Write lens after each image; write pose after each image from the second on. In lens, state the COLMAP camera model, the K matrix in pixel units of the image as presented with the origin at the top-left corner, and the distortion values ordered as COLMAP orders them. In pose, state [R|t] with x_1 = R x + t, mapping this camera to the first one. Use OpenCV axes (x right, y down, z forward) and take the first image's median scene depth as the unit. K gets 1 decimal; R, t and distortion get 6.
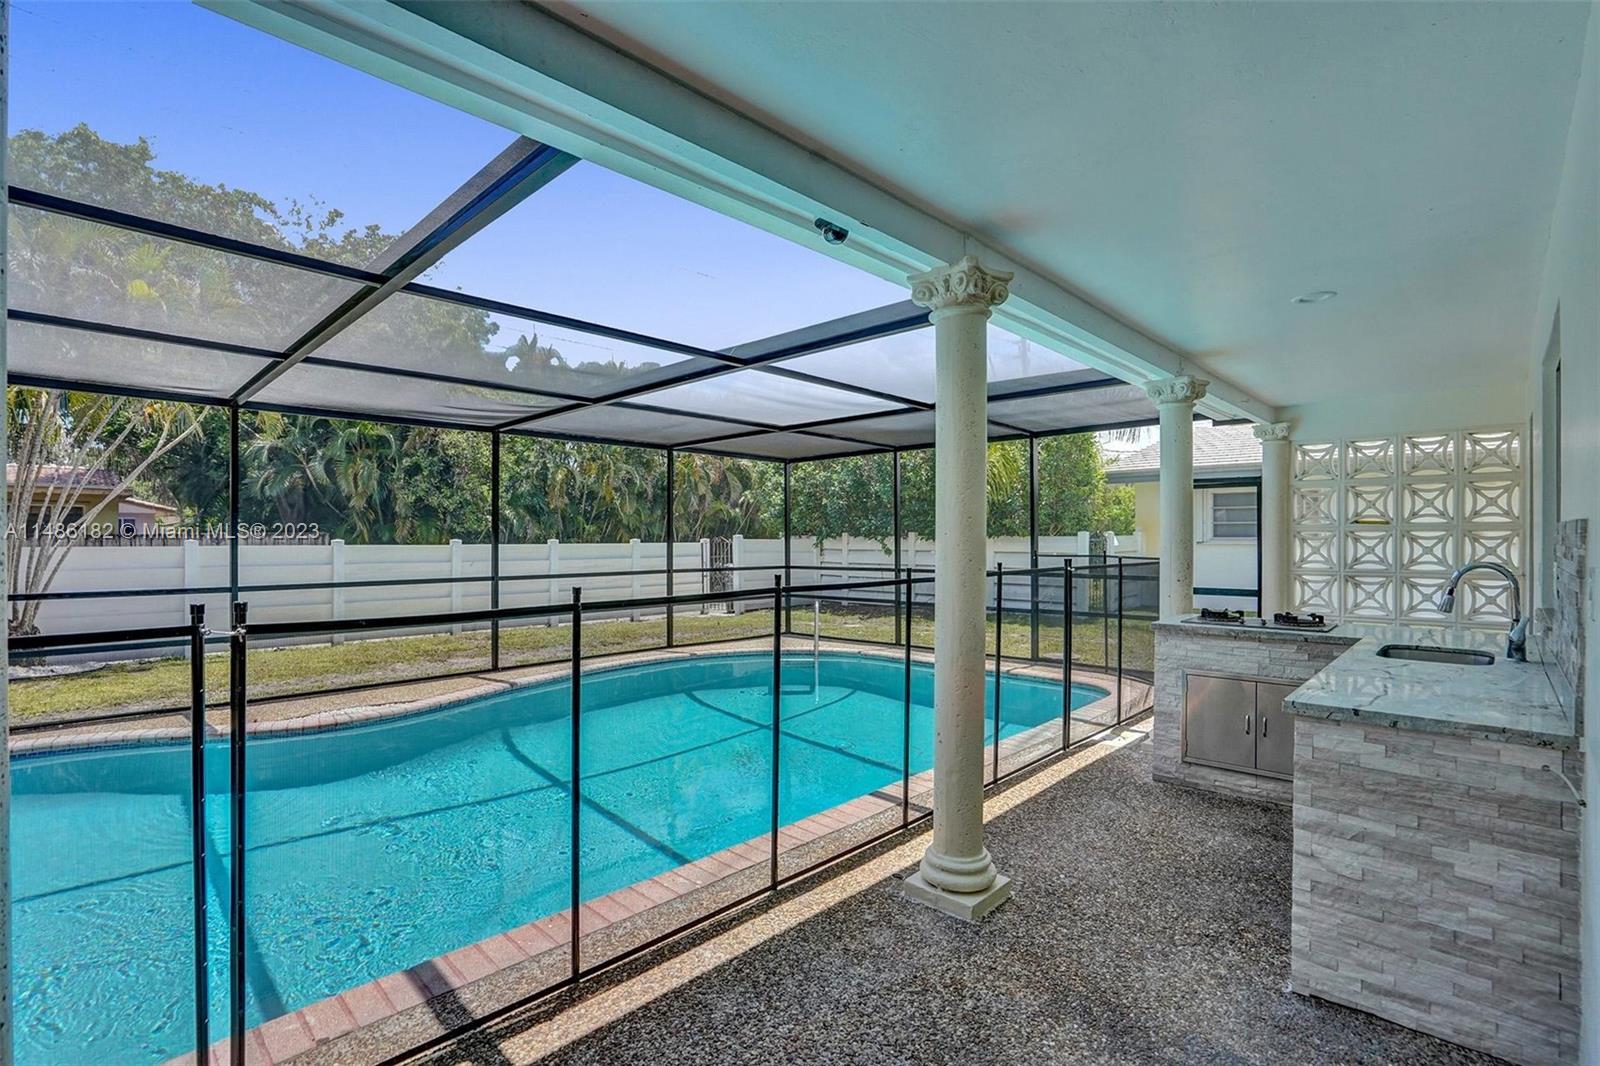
lens RADIAL K [[735.8, 0, 810.1], [0, 735.8, 544.3], [0, 0, 1]] dist [-0.023061, 0.001596]
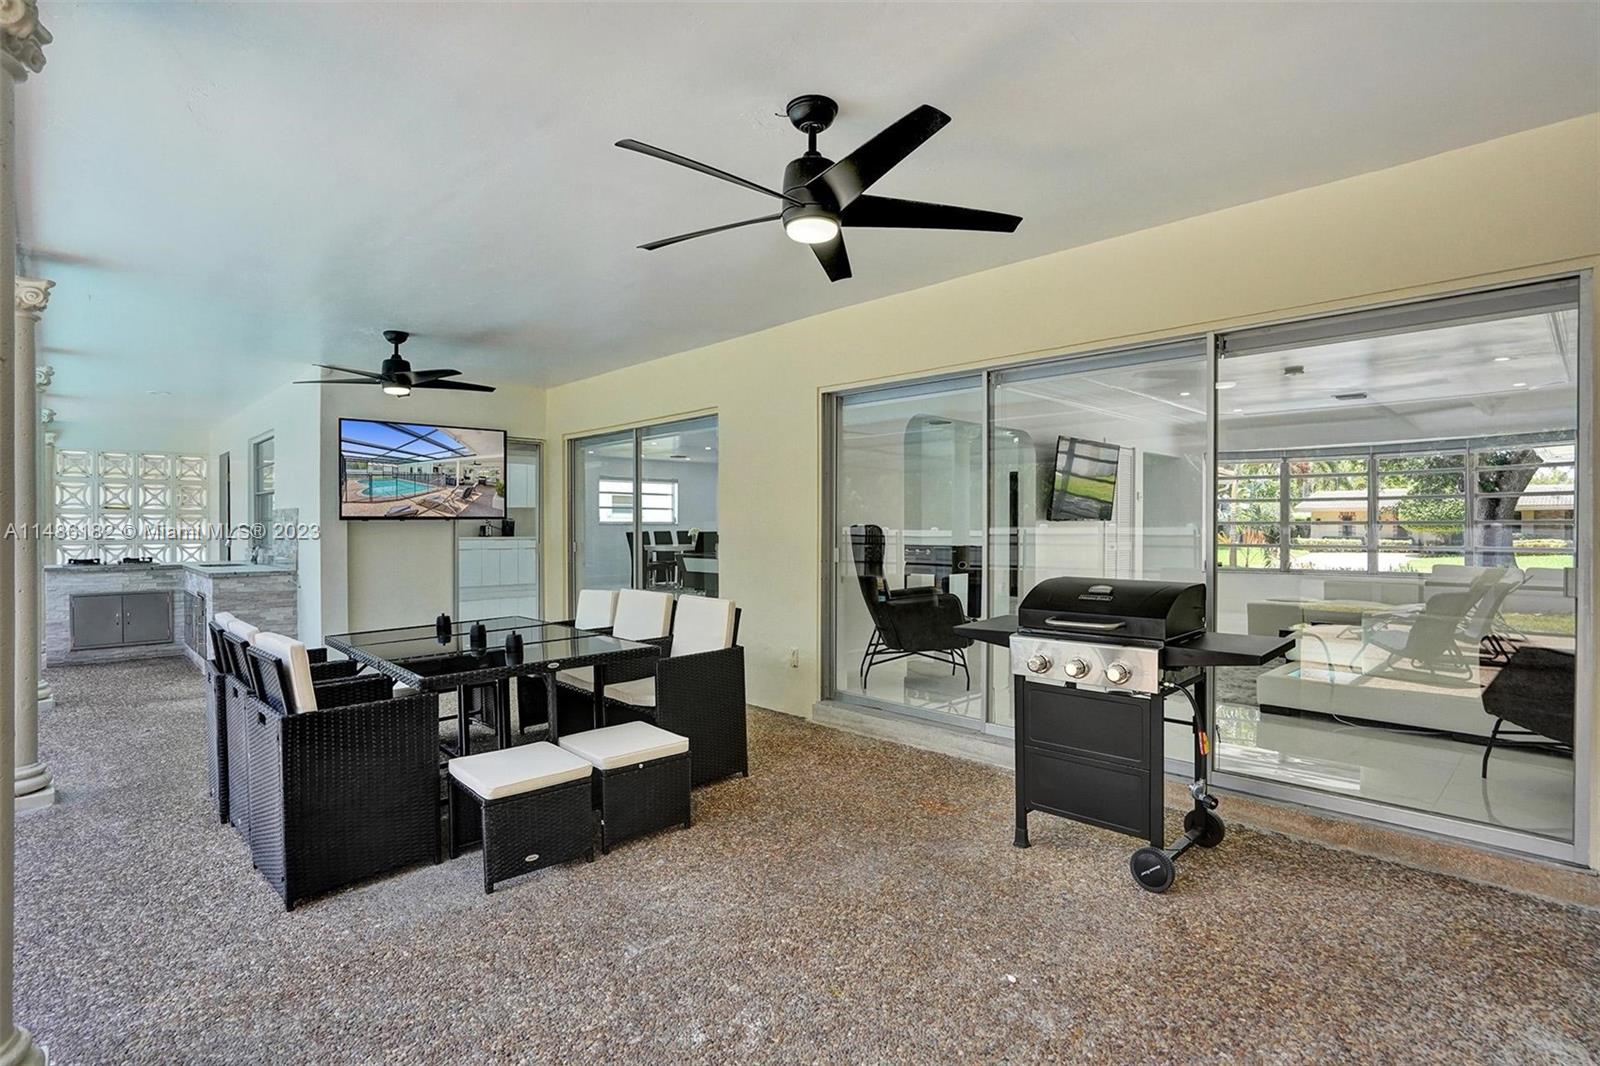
lens RADIAL K [[778.2, 0, 797.6], [0, 778.2, 534.7], [0, 0, 1]] dist [-0.018503, 0.000243]
pose [[0.036978, -0.009659, 0.999269, -0.815647], [0.009173, 0.999914, 0.009325, 0.024643], [-0.999274, 0.008821, 0.037064, -0.497220]]
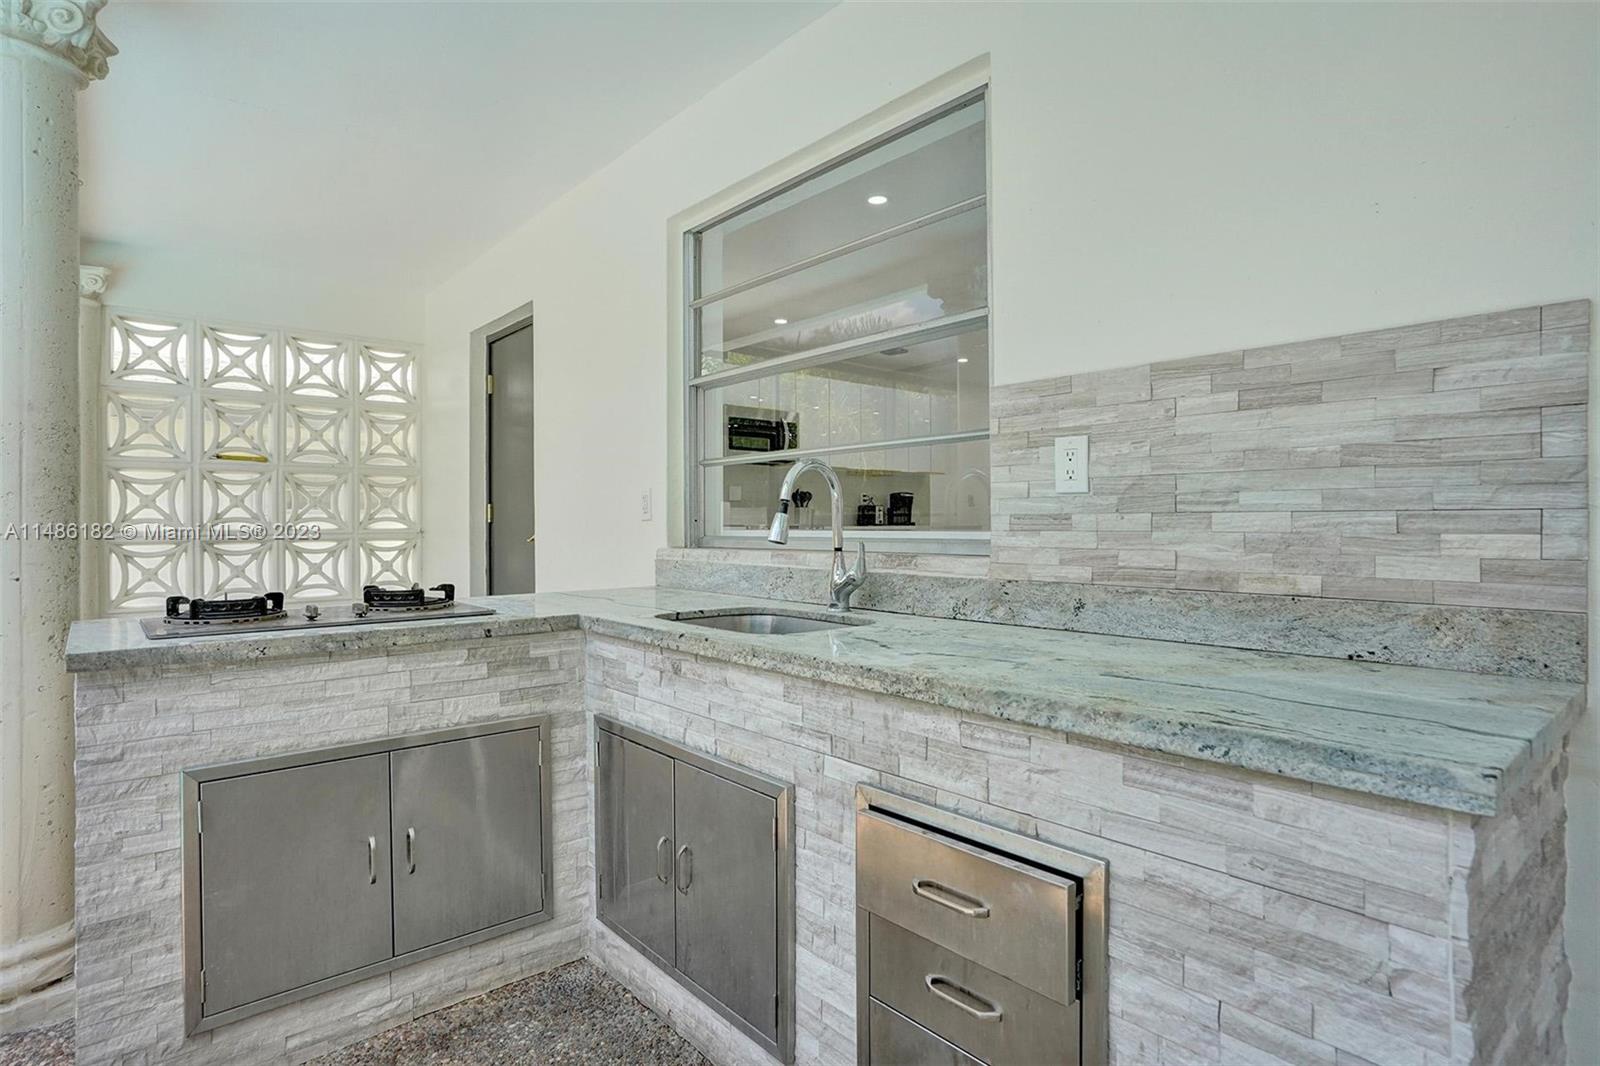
lens RADIAL K [[818.3, 0, 773.0], [0, 818.3, 530.1], [0, 0, 1]] dist [-0.023464, 0.010913]
pose [[0.114083, -0.003639, 0.993465, 0.113832], [0.012973, 0.999913, 0.002173, 0.041720], [-0.993387, 0.012640, 0.114121, 0.480558]]
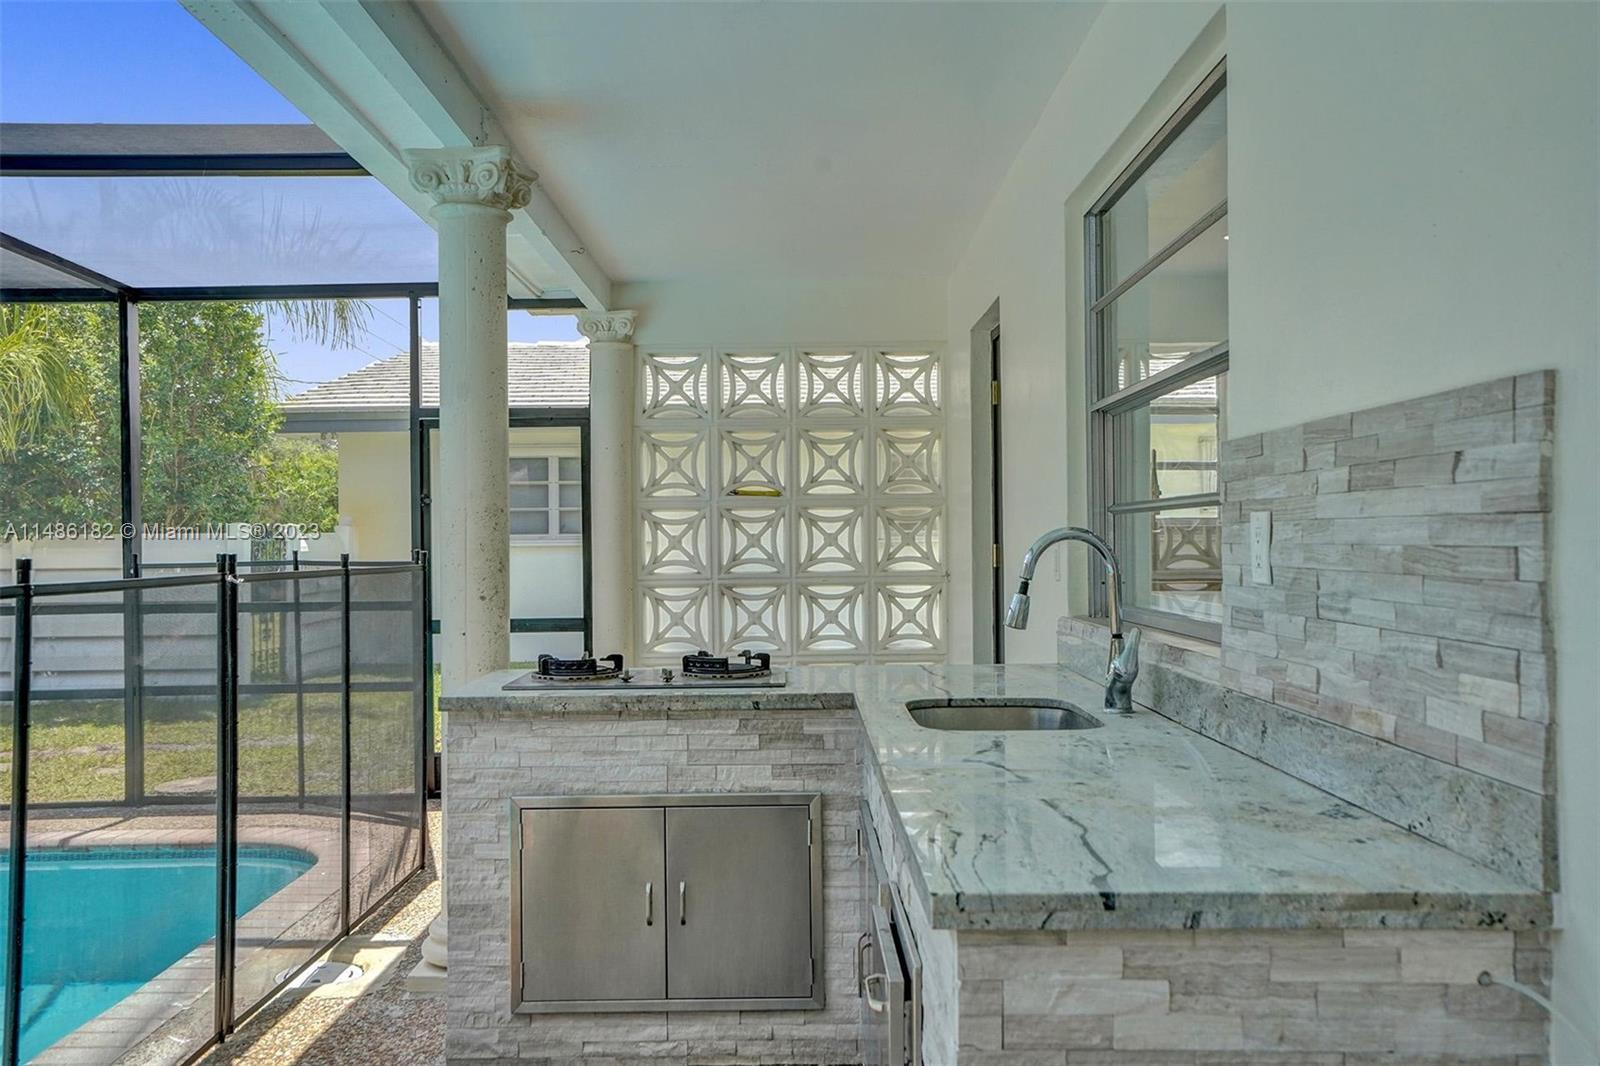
lens RADIAL K [[1313.1, 0, 793.7], [0, 1313.1, 535.5], [0, 0, 1]] dist [0.037711, 0.021790]
pose [[0.724254, -0.001436, 0.689531, 0.065421], [0.014137, 0.999819, -0.012767, 0.019353], [-0.689388, 0.018994, 0.724143, 0.224548]]
